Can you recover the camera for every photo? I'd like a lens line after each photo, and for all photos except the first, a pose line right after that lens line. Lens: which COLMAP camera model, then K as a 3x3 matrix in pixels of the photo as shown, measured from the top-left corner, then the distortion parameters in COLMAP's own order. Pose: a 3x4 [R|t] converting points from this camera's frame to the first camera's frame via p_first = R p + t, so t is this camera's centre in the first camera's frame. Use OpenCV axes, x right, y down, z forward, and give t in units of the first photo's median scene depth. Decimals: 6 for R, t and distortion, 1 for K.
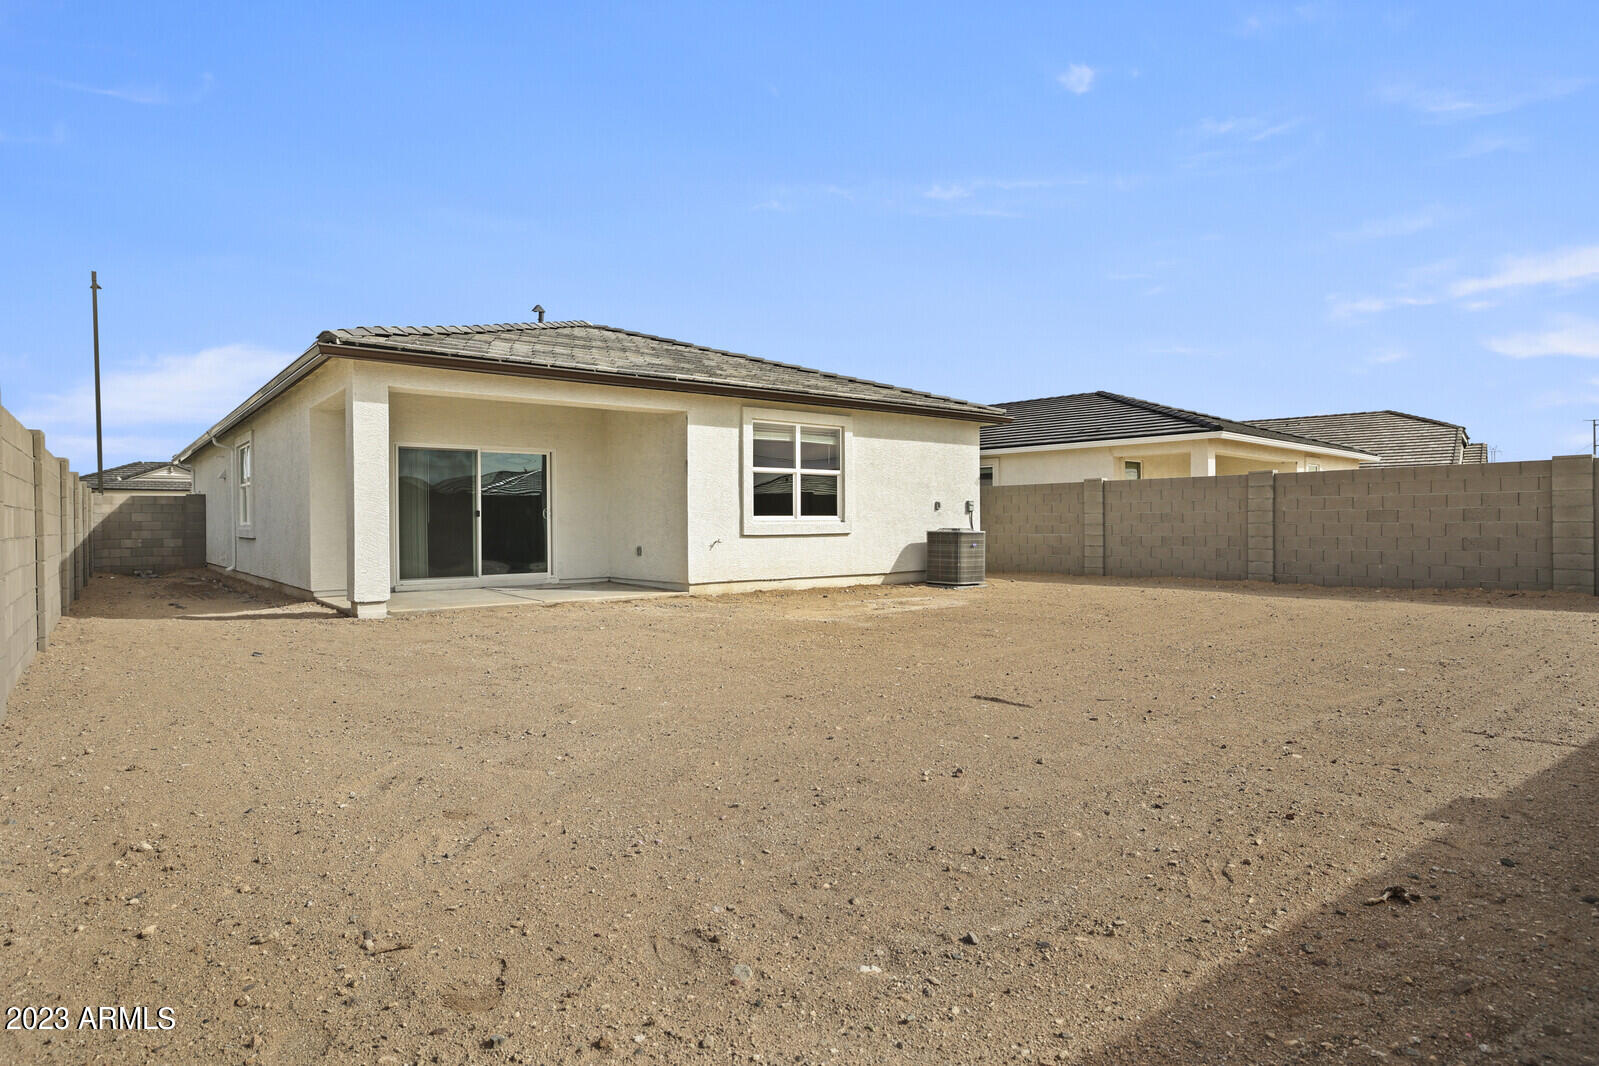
lens RADIAL K [[880.4, 0, 798.5], [0, 880.4, 530.6], [0, 0, 1]] dist [0.000376, 0.000275]
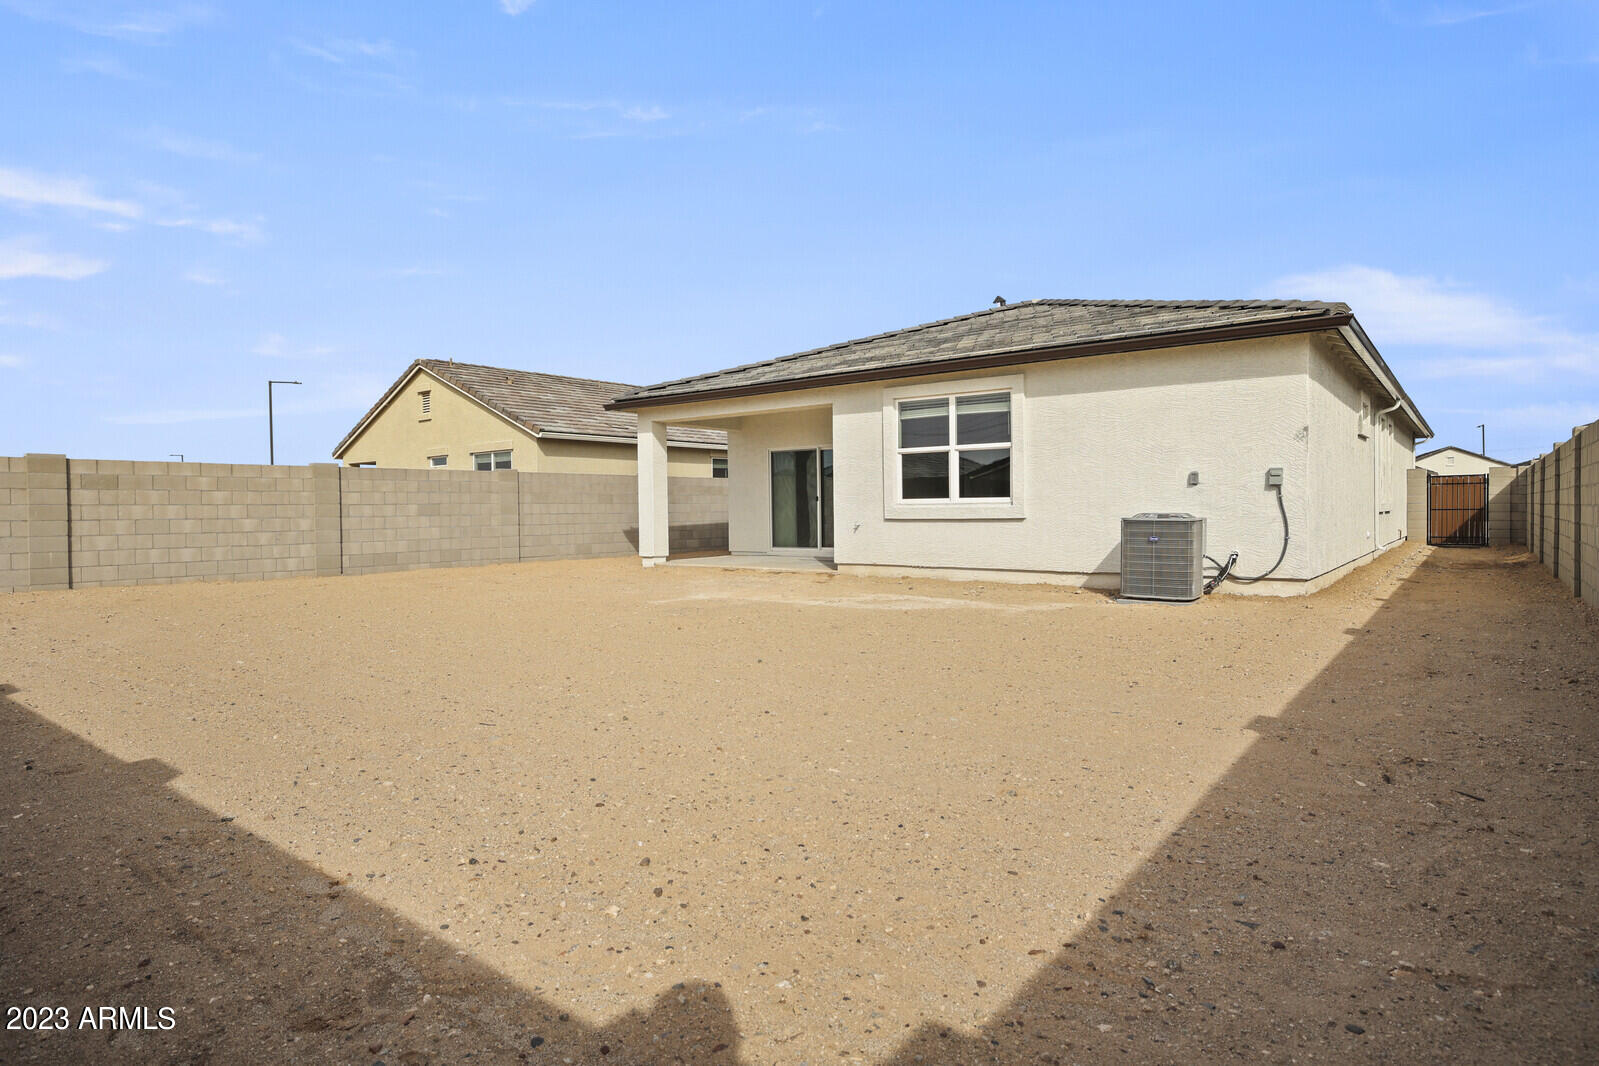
lens RADIAL K [[880.4, 0, 796.9], [0, 880.4, 525.9], [0, 0, 1]] dist [0.000376, 0.000275]
pose [[0.233222, 0.024031, -0.972127, 0.829156], [0.001014, 0.999688, 0.024956, -0.010932], [0.972423, -0.006806, 0.233125, 0.637103]]
